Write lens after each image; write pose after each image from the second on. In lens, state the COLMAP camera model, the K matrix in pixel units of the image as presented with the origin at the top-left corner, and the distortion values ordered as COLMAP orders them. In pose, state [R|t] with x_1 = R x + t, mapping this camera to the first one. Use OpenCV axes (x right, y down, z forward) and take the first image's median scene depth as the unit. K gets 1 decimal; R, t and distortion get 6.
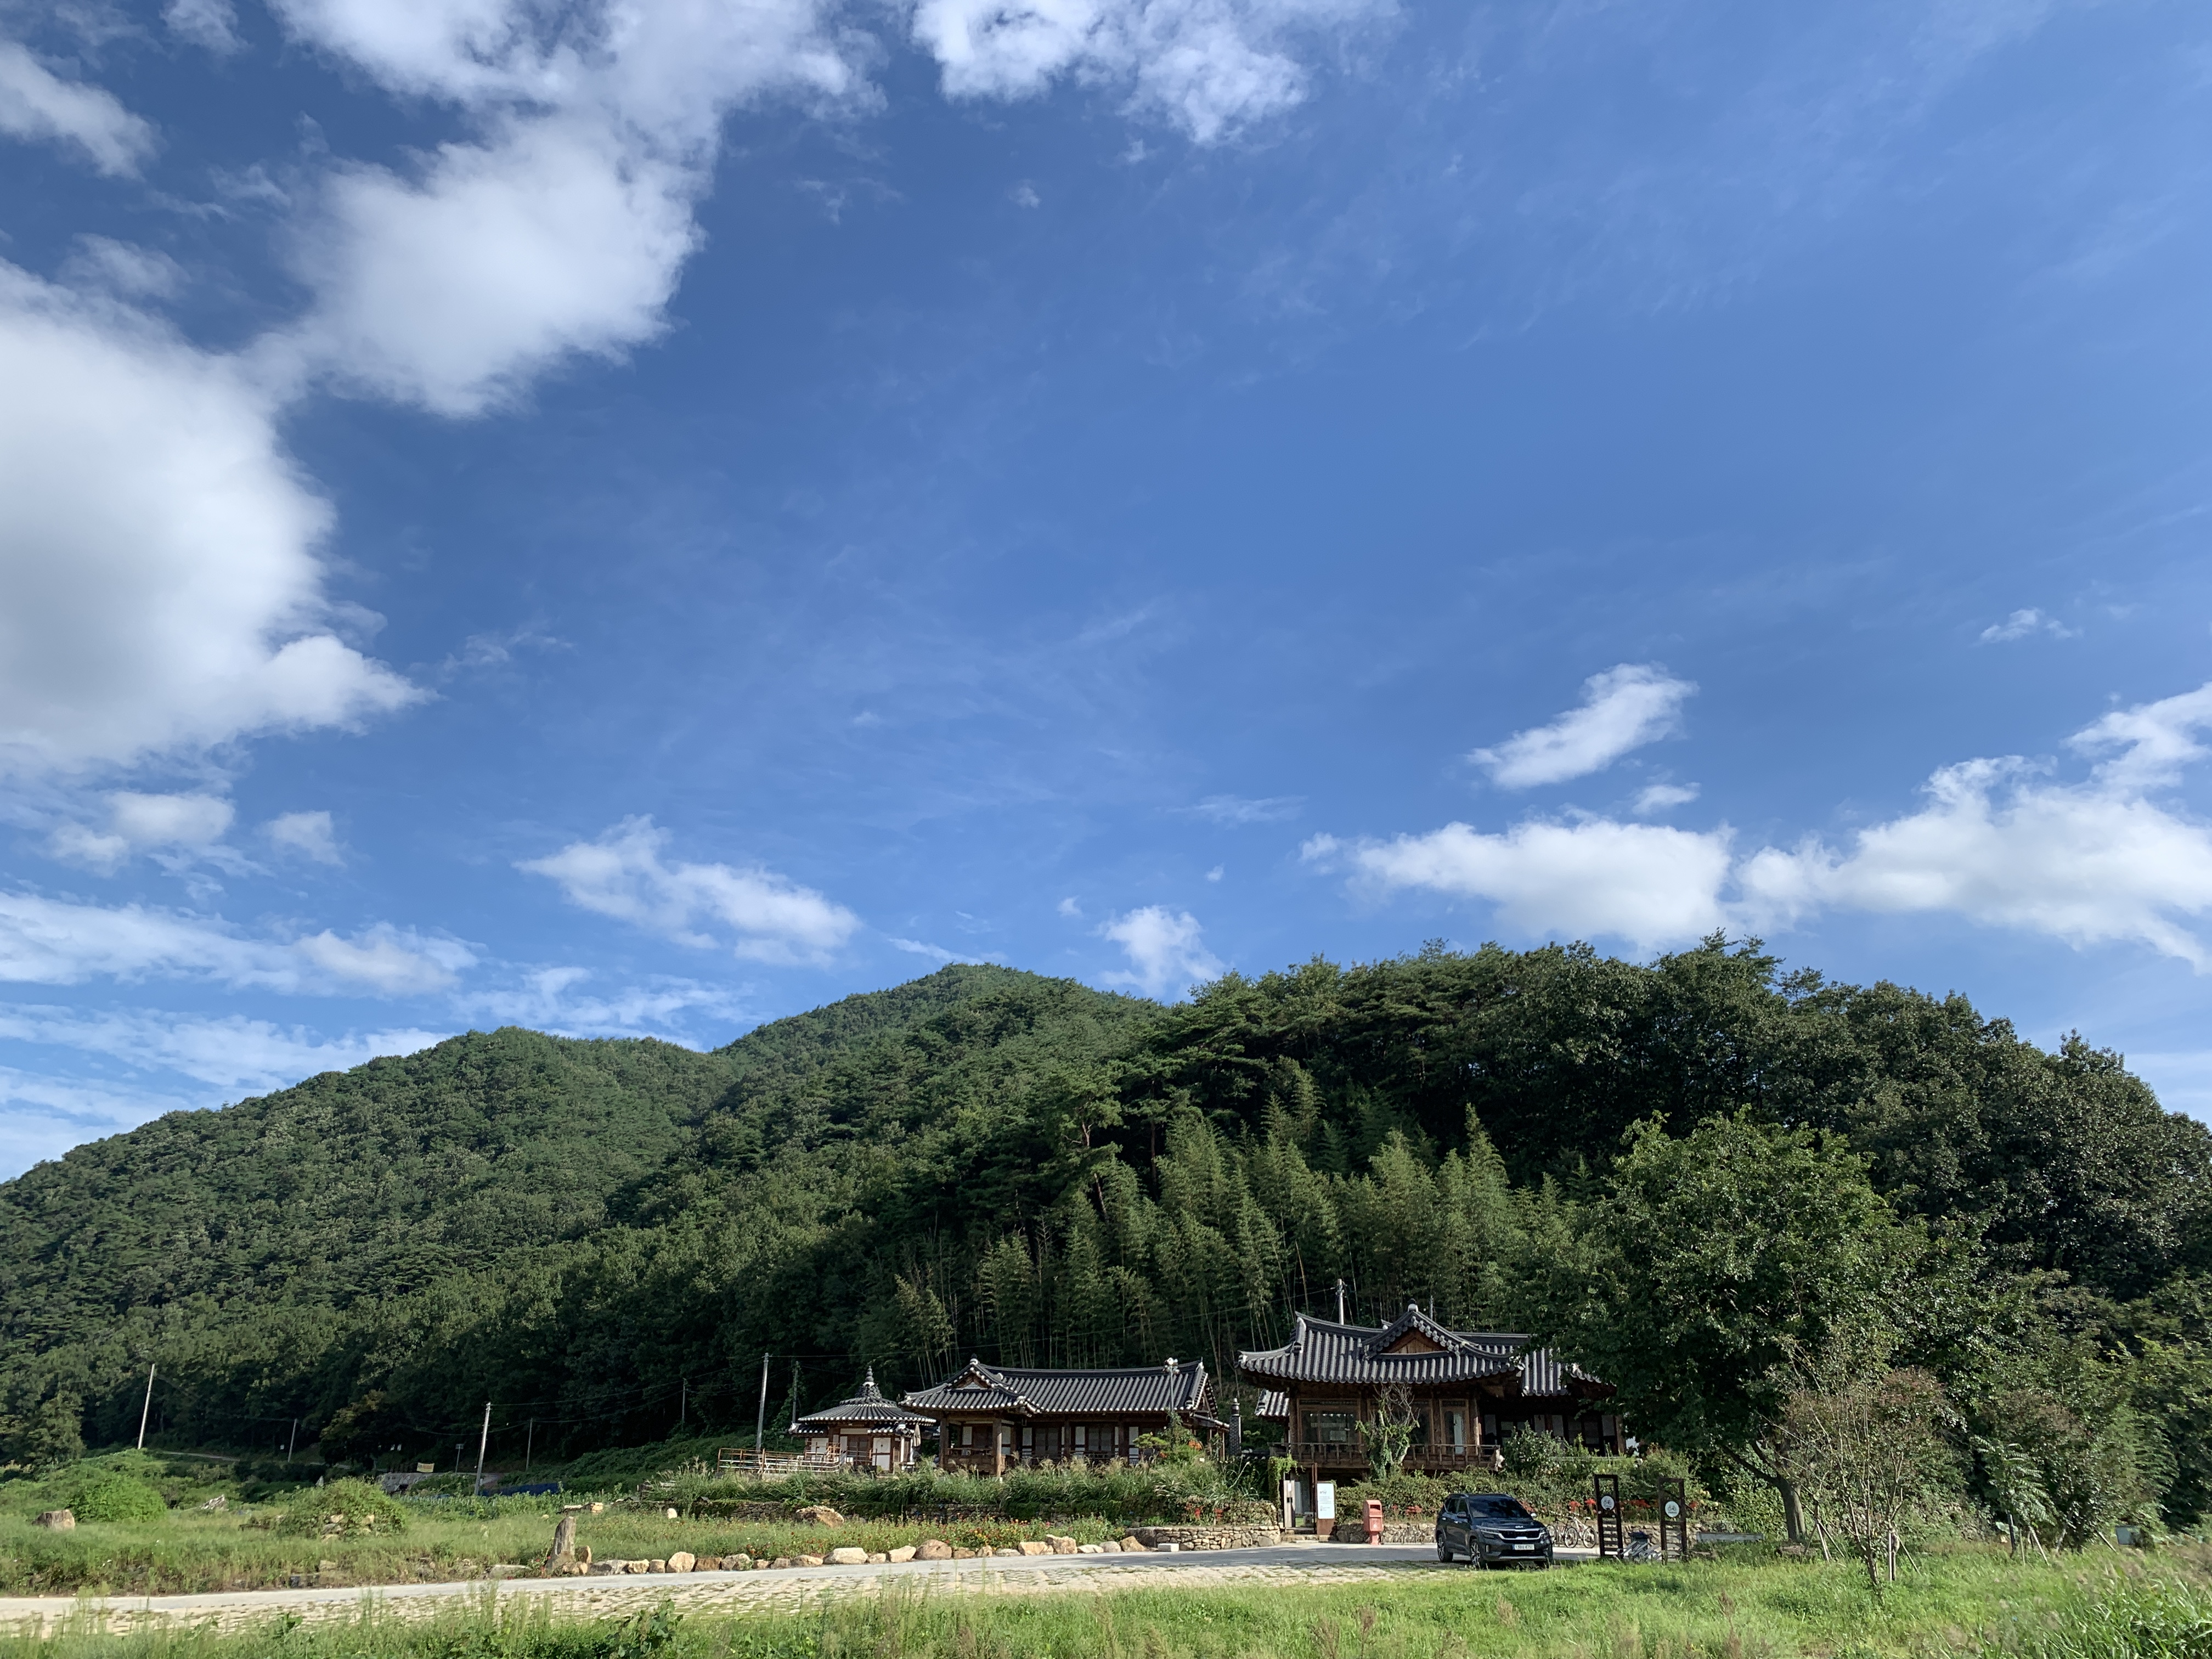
lens RADIAL K [[1678.6, 0, 1106.0], [0, 1678.6, 829.5], [0, 0, 1]] dist [0.060271, -0.112593]
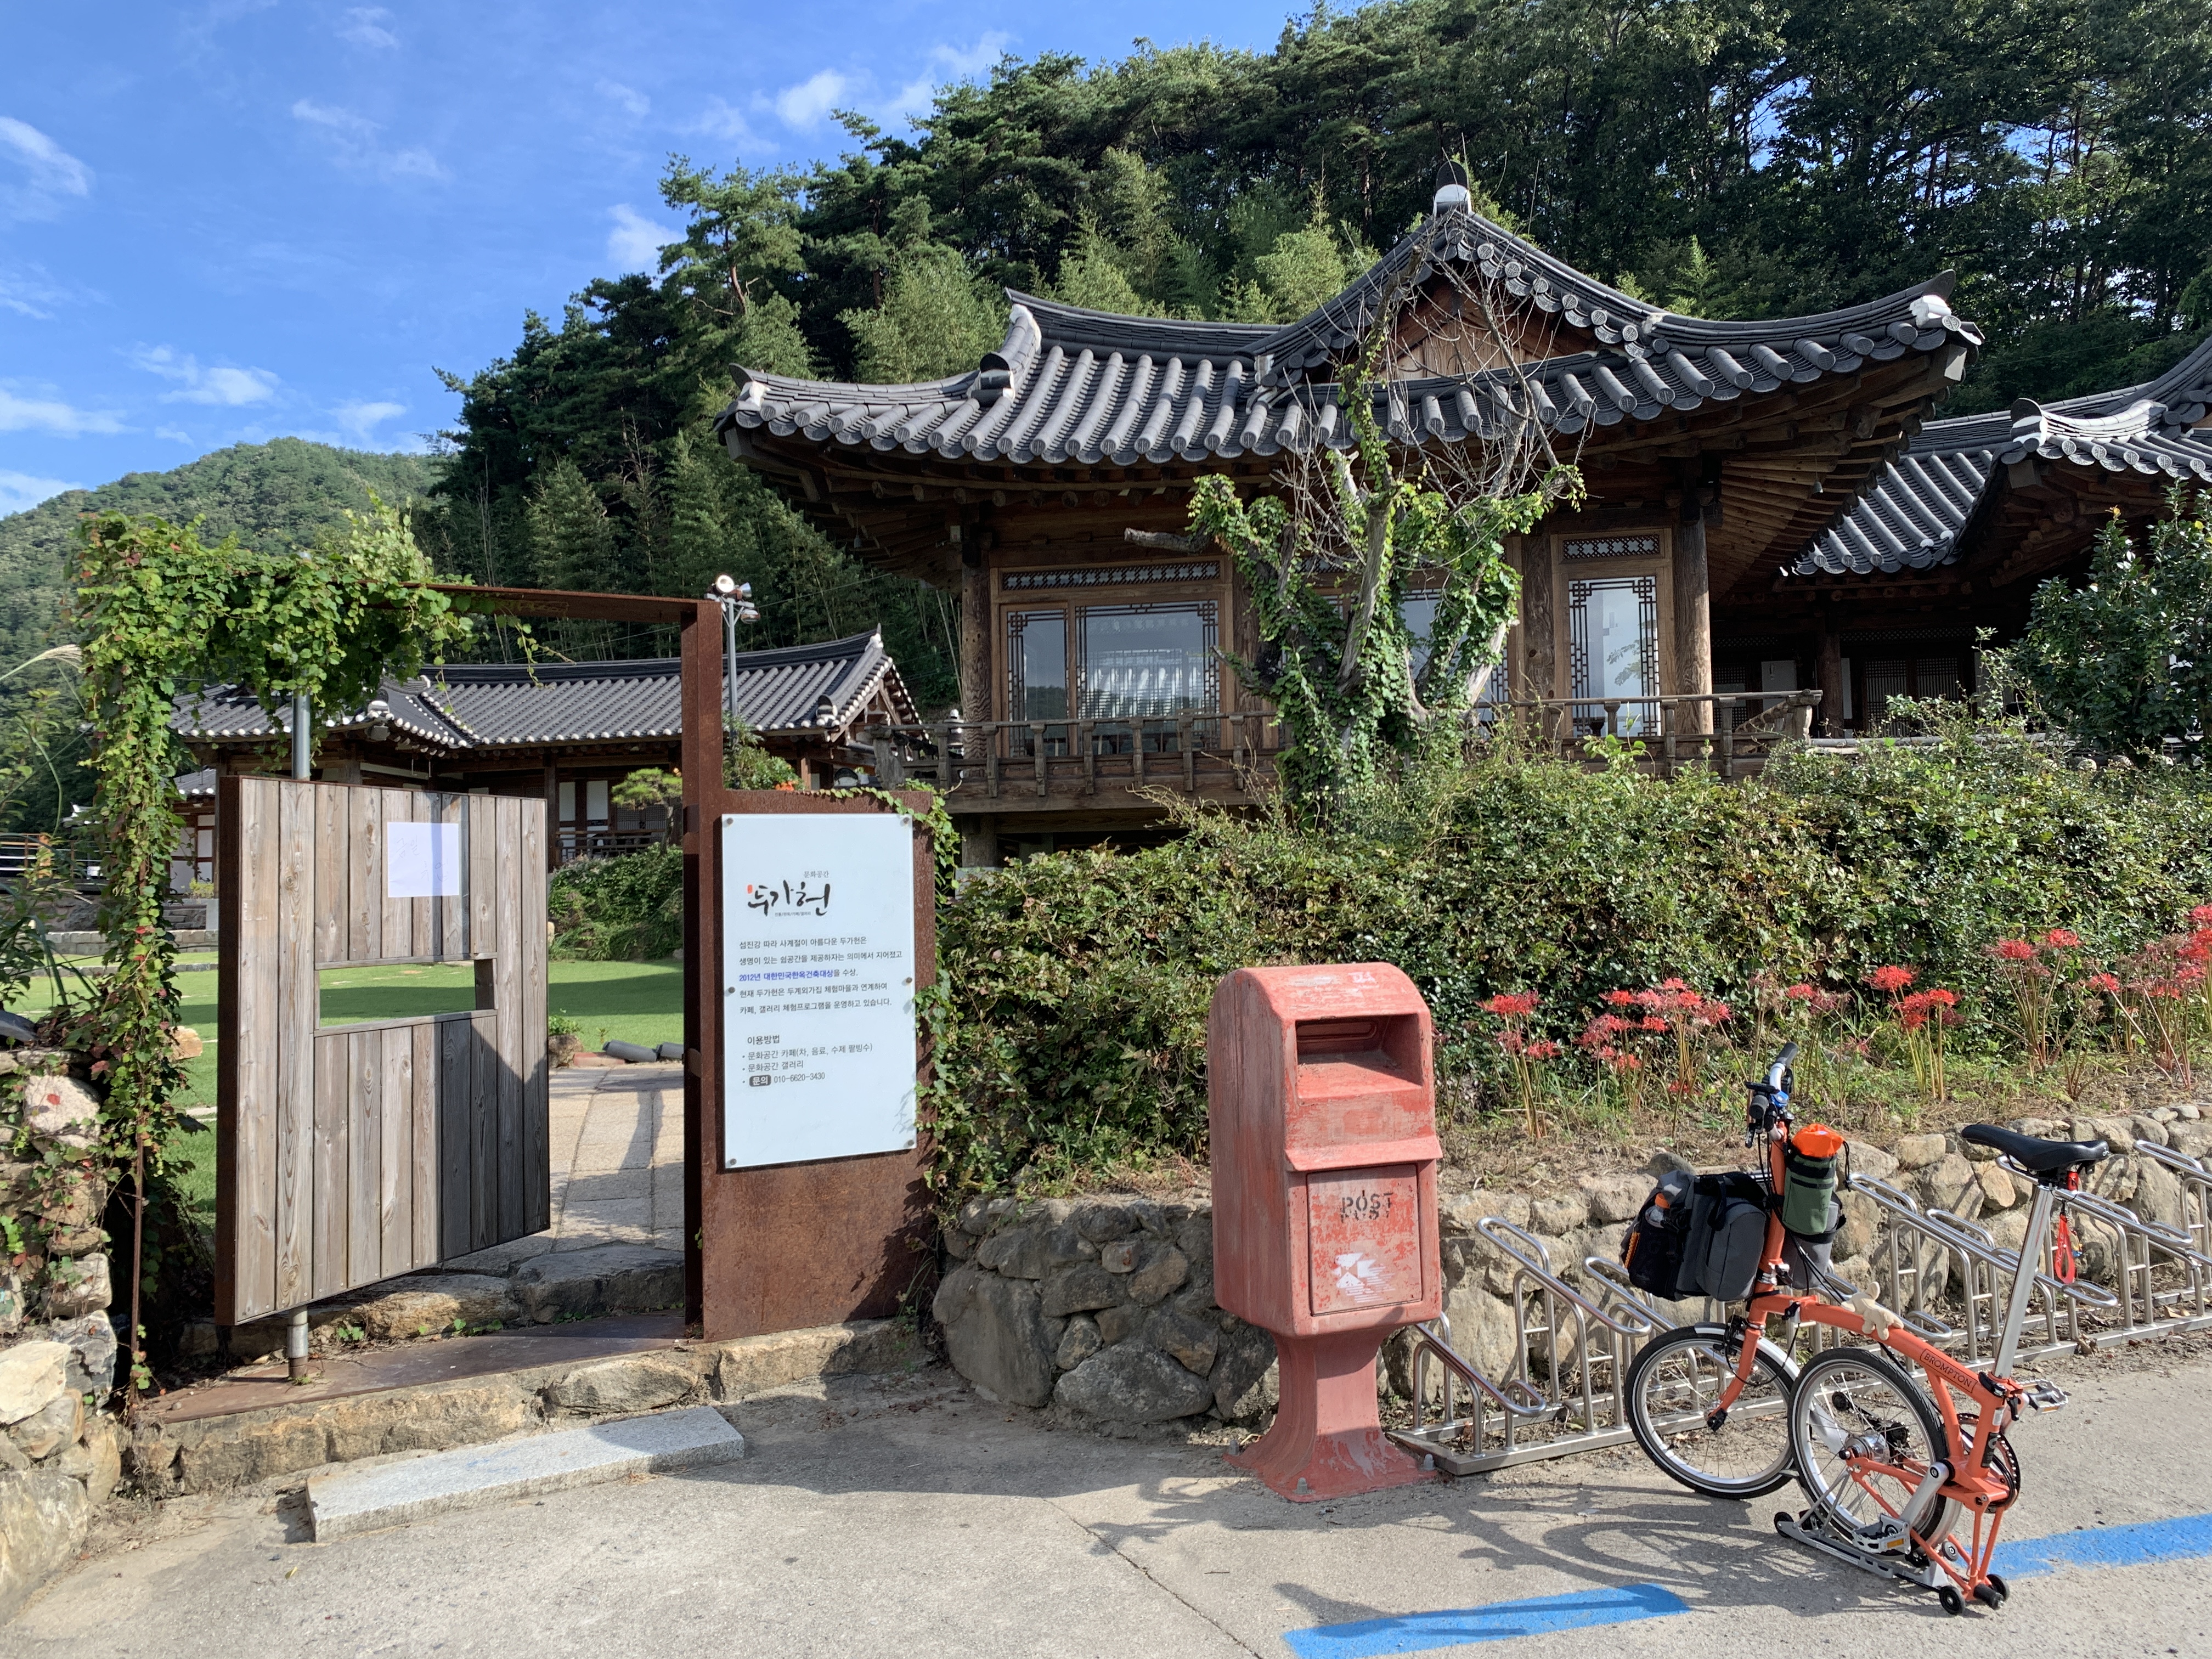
lens RADIAL K [[1667.9, 0, 1106.0], [0, 1667.9, 829.5], [0, 0, 1]] dist [0.125949, -0.293877]
pose [[0.997810, -0.026396, 0.060647, 0.016811], [0.005625, 0.947457, 0.319833, 0.043061], [-0.065903, -0.318792, 0.945531, 0.109407]]
